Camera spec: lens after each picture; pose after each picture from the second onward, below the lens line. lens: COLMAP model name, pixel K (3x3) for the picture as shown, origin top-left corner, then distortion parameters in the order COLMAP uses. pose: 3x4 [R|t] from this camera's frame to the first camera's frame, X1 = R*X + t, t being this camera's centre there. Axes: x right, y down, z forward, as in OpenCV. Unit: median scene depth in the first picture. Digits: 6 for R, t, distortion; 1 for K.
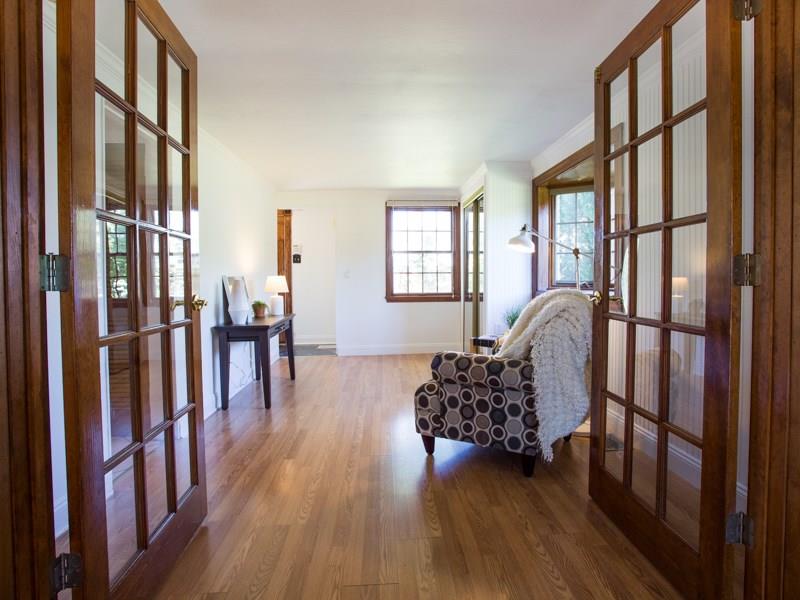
lens RADIAL K [[434.7, 0, 400.0], [0, 434.7, 300.0], [0, 0, 1]] dist [-0.000945, -0.000031]
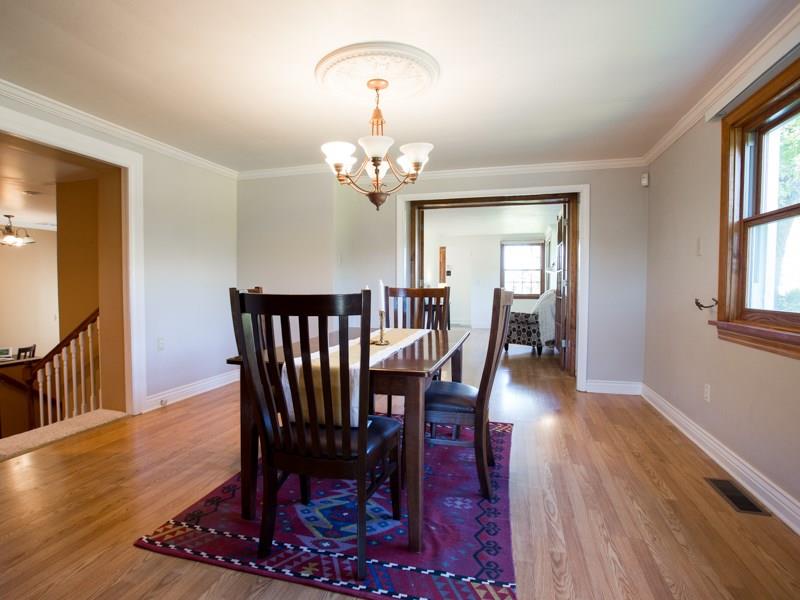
lens RADIAL K [[434.7, 0, 400.0], [0, 434.7, 300.0], [0, 0, 1]] dist [-0.000945, -0.000031]
pose [[0.955688, 0.021458, -0.293599, 0.219274], [-0.025570, 0.999621, -0.010172, 0.084216], [0.293269, 0.017229, 0.955875, -1.753528]]
